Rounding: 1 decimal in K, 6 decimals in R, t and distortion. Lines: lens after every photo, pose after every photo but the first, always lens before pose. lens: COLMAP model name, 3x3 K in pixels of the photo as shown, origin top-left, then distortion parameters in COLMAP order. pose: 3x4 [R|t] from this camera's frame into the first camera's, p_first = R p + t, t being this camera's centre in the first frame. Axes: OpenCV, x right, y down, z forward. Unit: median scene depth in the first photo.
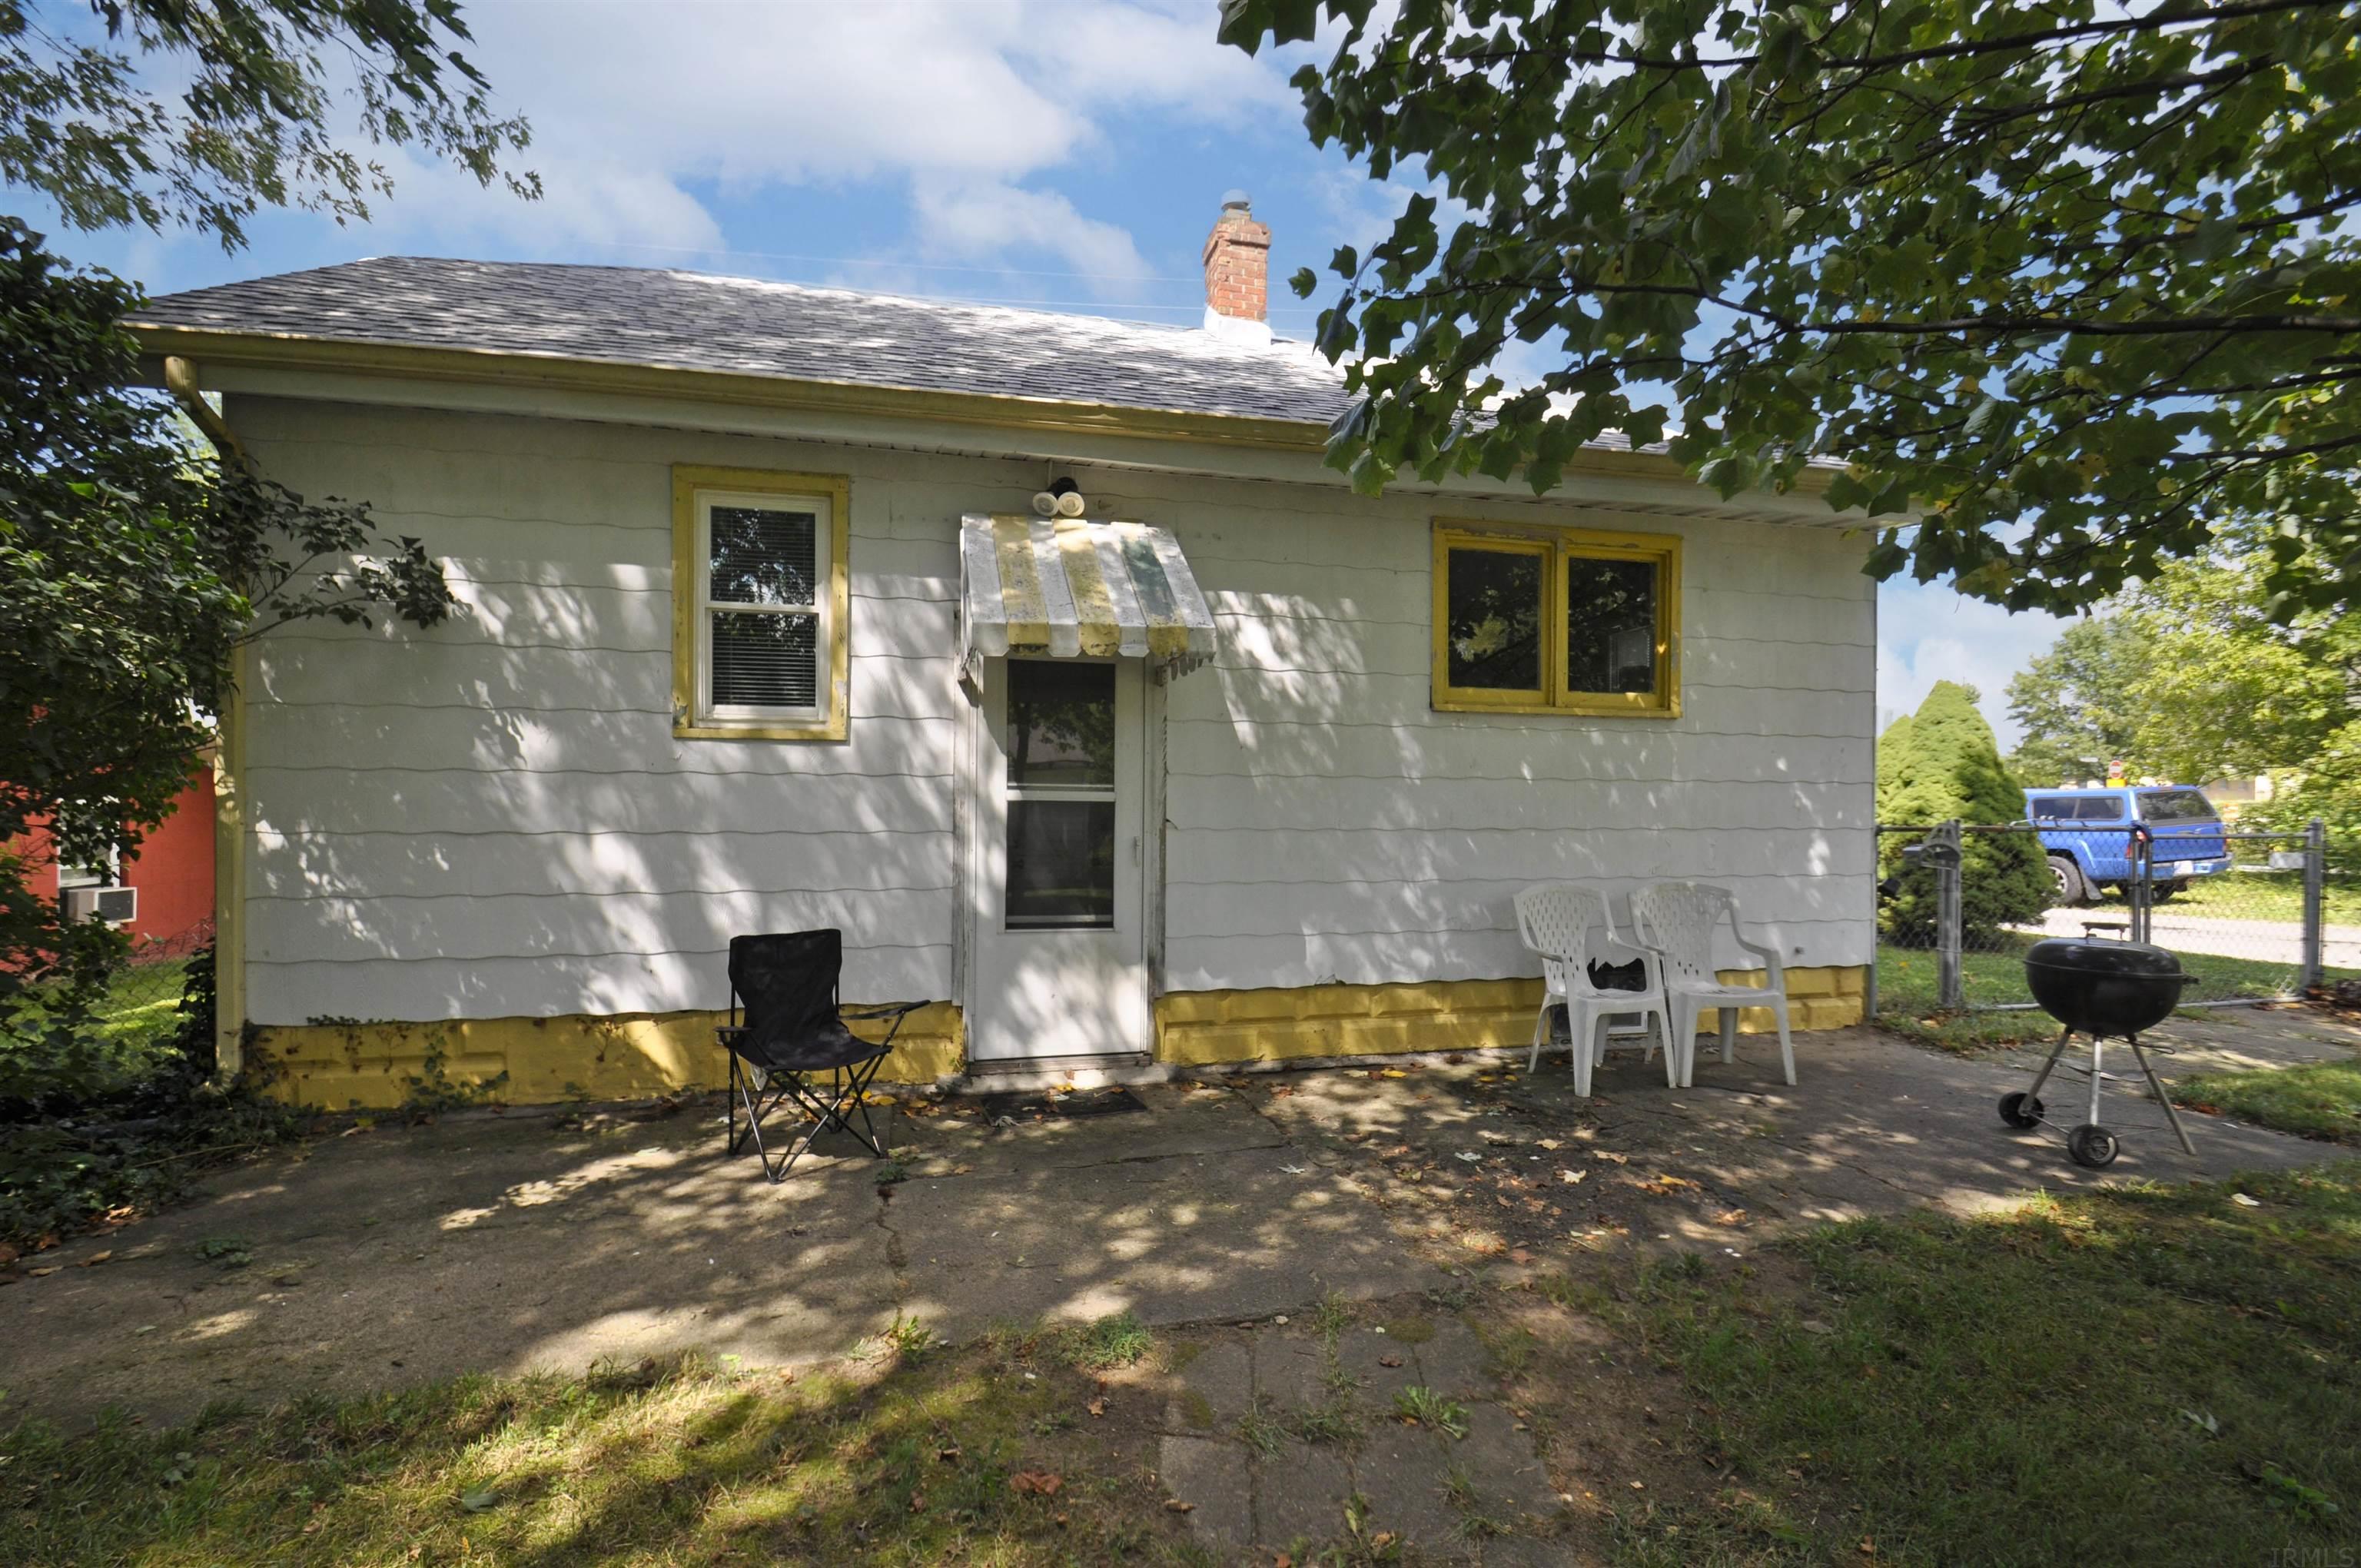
lens RADIAL K [[1028.4, 0, 1177.4], [0, 1028.4, 790.3], [0, 0, 1]] dist [0.000516, 0.000056]
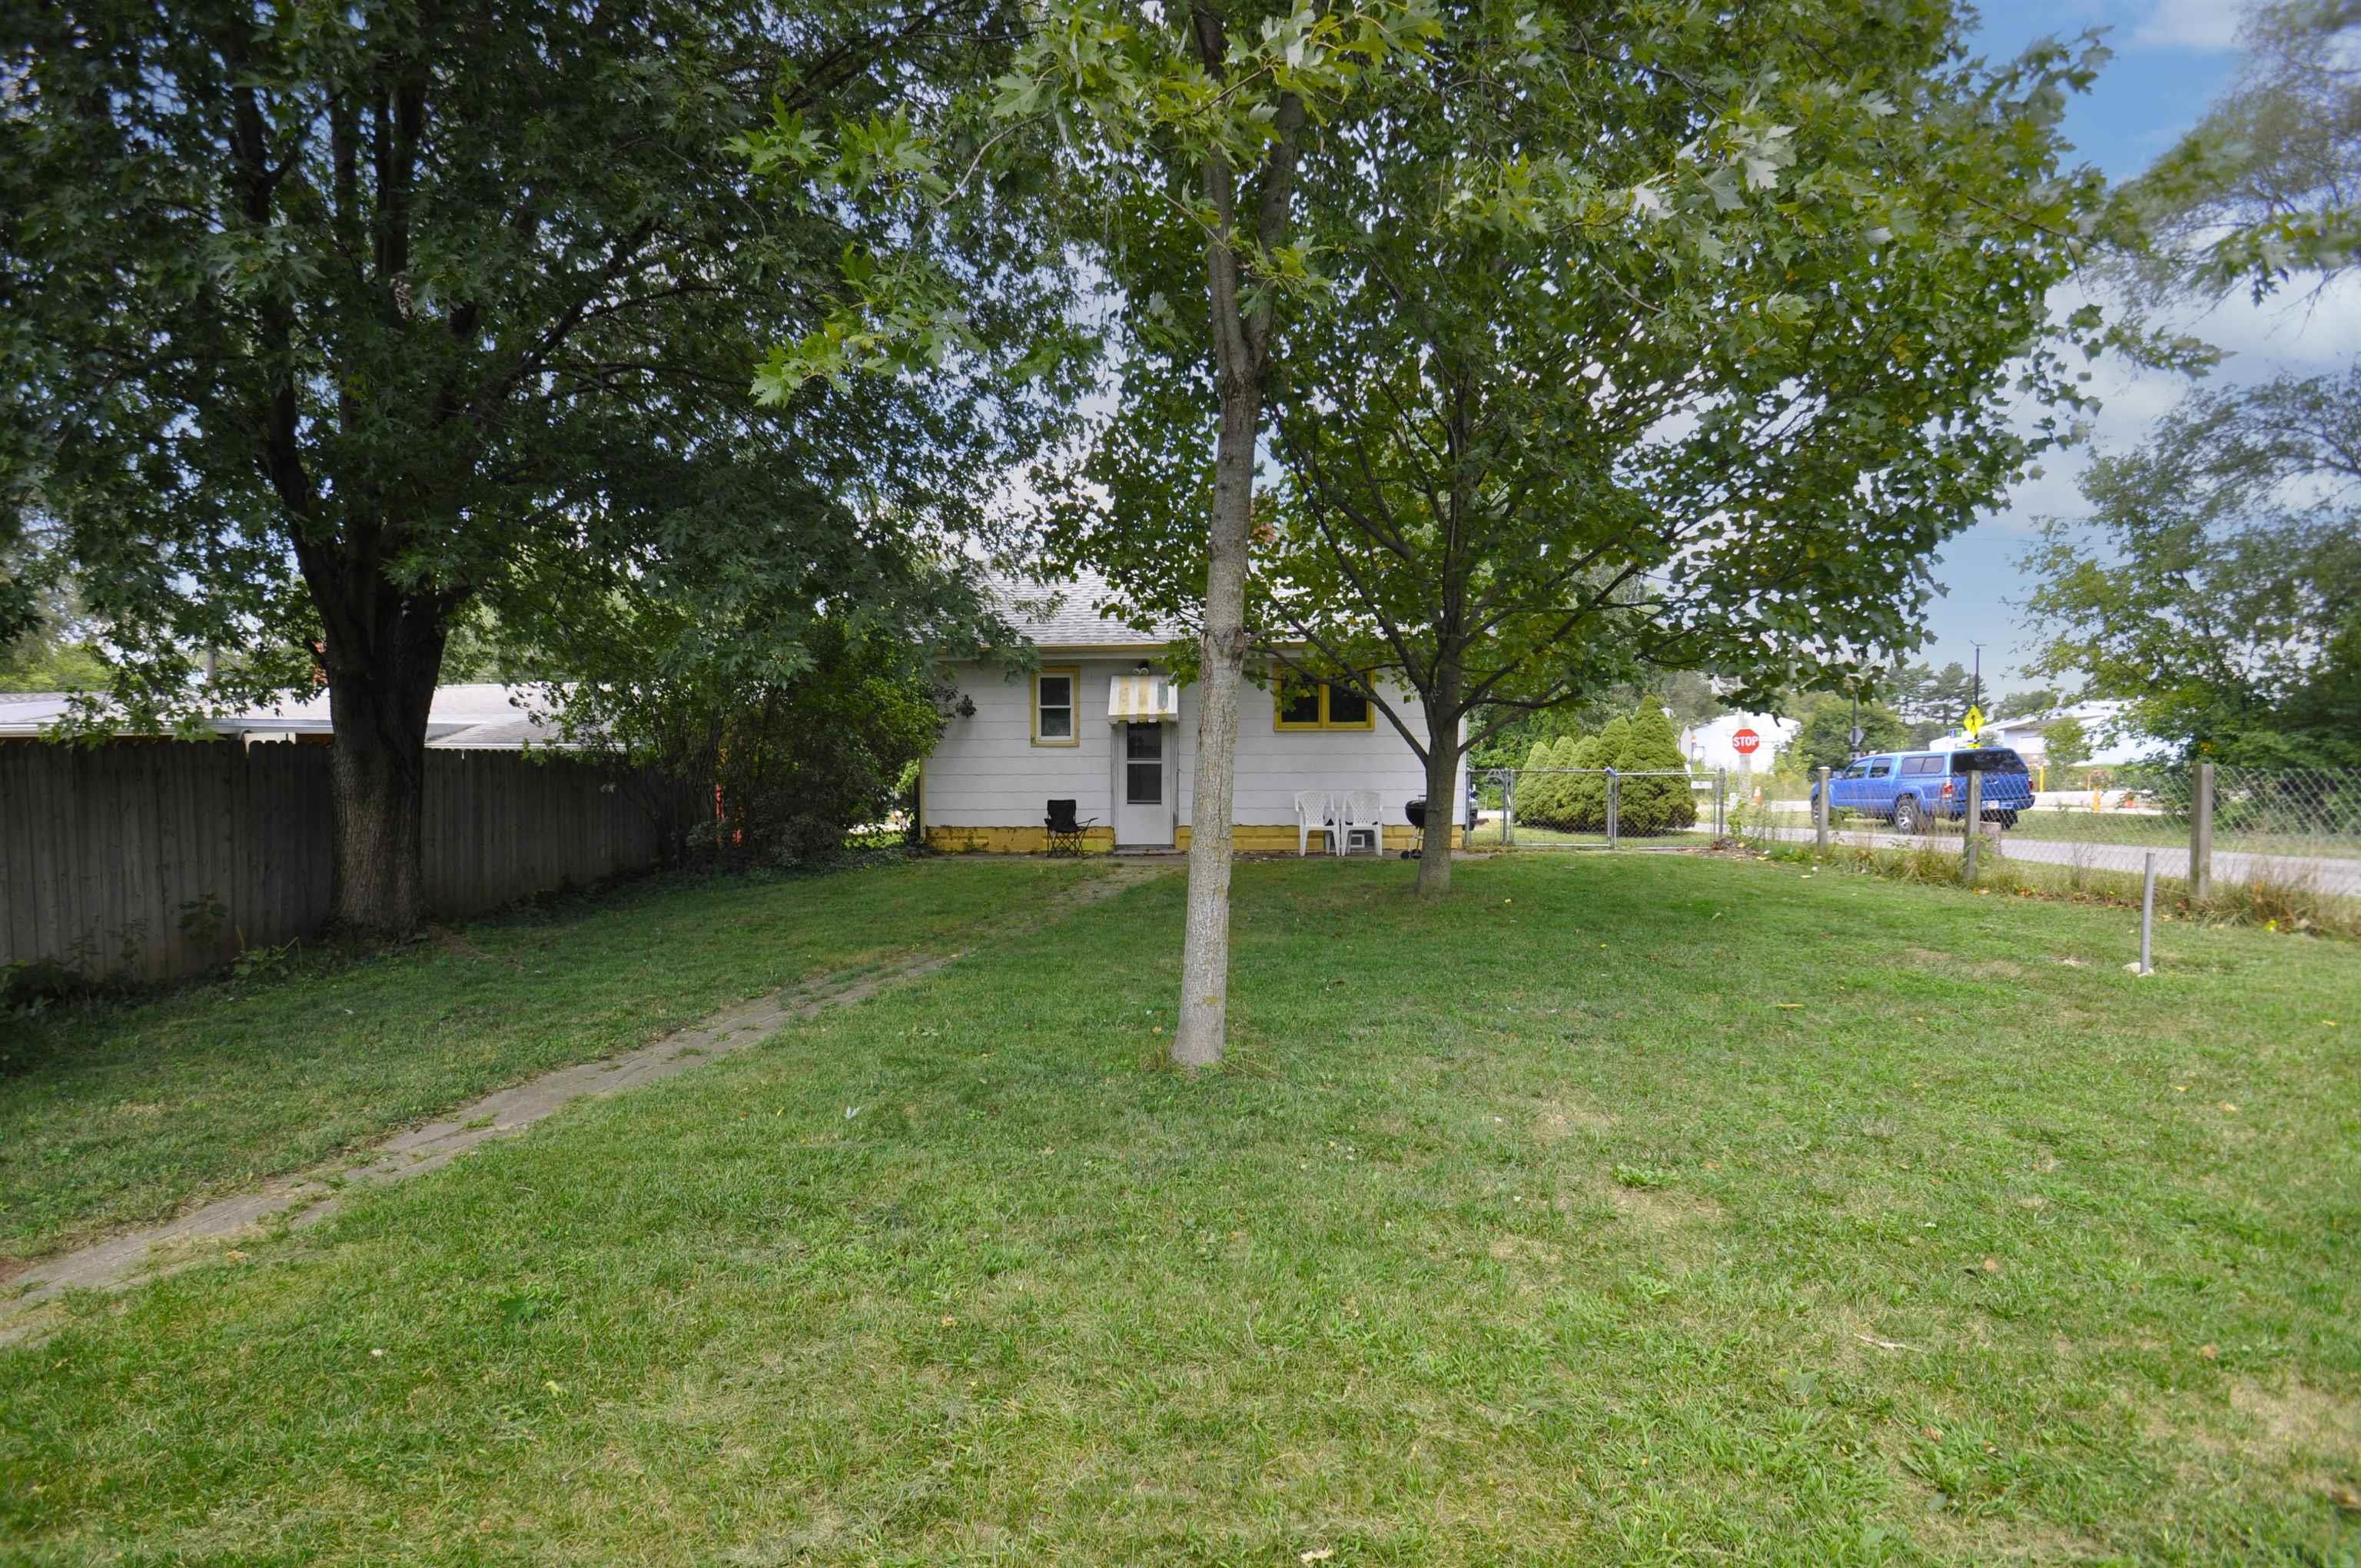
lens RADIAL K [[1028.4, 0, 1181.5], [0, 1028.4, 777.6], [0, 0, 1]] dist [0.000516, 0.000056]
pose [[0.962532, -0.008236, -0.271043, 0.957430], [0.011102, 0.999897, 0.009042, 0.029417], [0.270941, -0.011712, 0.962525, -2.250192]]
